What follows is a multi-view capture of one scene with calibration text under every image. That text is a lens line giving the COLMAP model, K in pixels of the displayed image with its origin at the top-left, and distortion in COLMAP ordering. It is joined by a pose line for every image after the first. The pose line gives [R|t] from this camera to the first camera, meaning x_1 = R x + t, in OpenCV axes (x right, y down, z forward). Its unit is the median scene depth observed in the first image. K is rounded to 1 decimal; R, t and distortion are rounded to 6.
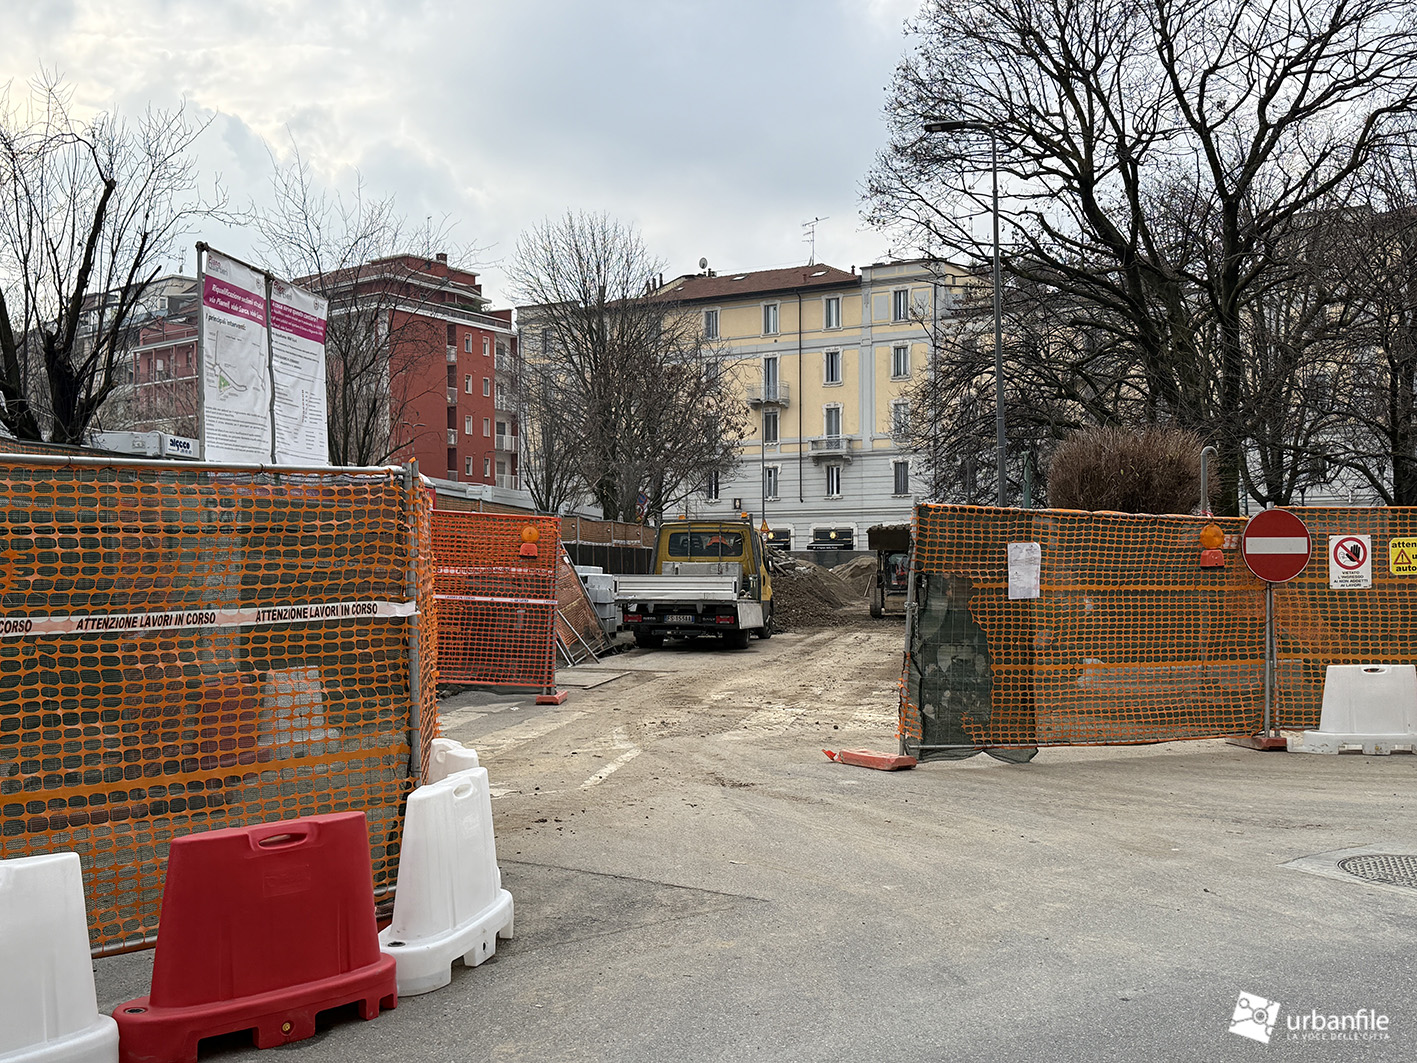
lens RADIAL K [[1470.3, 0, 708.5], [0, 1470.3, 531.5], [0, 0, 1]] dist [0.063861, -0.012445]
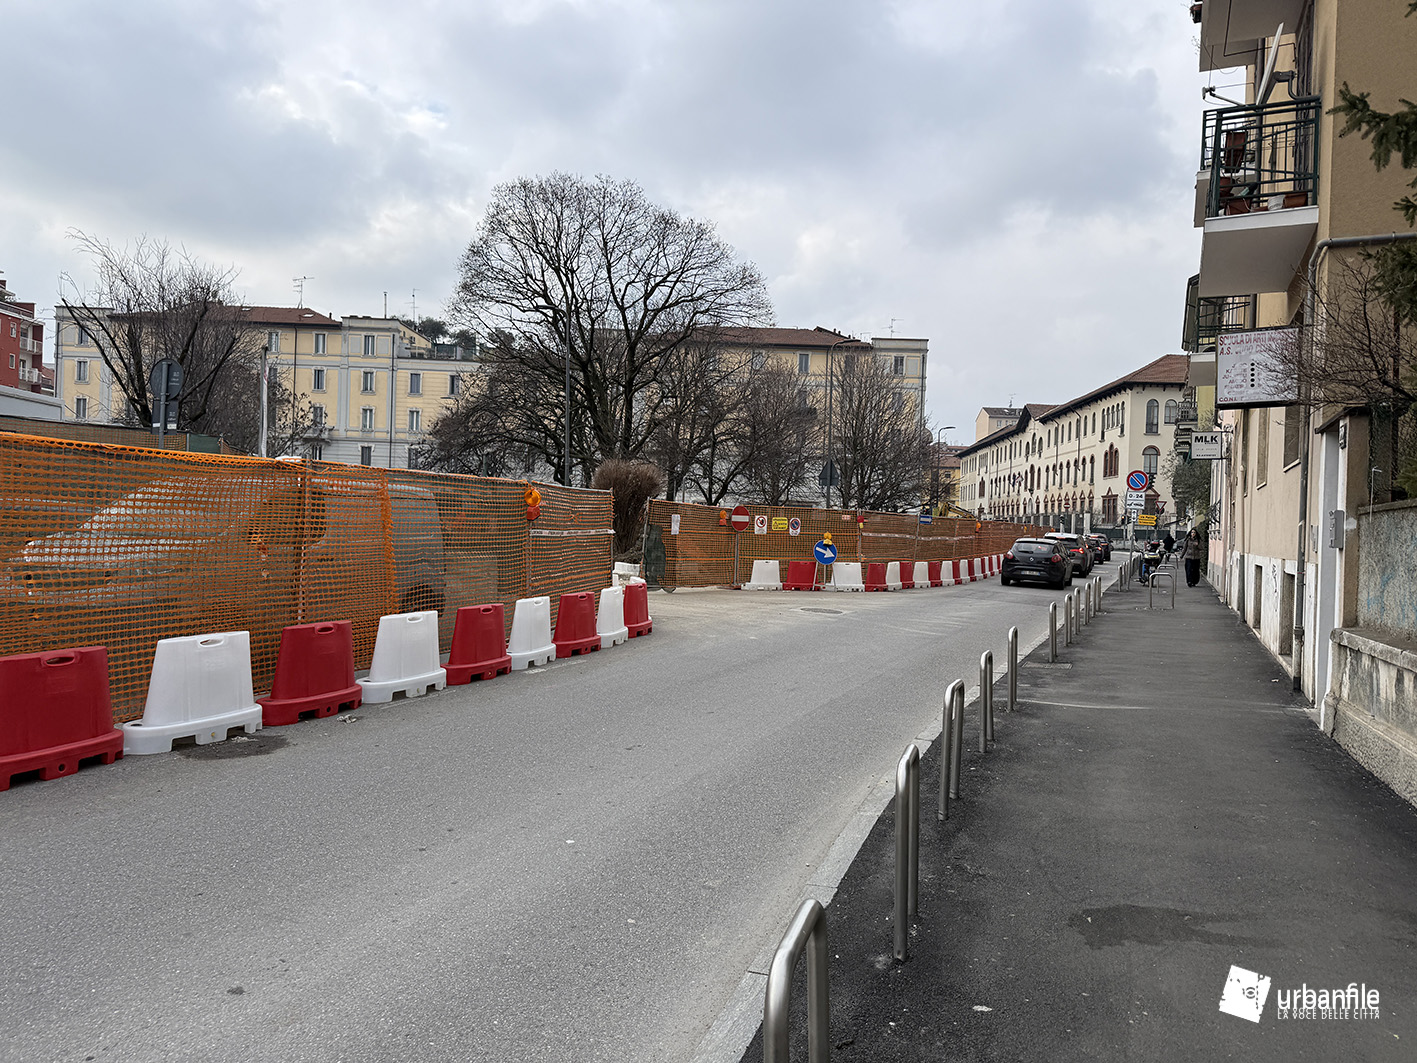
lens RADIAL K [[997.3, 0, 708.5], [0, 997.3, 531.5], [0, 0, 1]] dist [0.043279, -0.041203]
pose [[0.856548, 0.028485, 0.515281, -0.102037], [-0.048406, 0.998508, 0.025266, -0.001730], [-0.513792, -0.046584, 0.856649, -0.096488]]
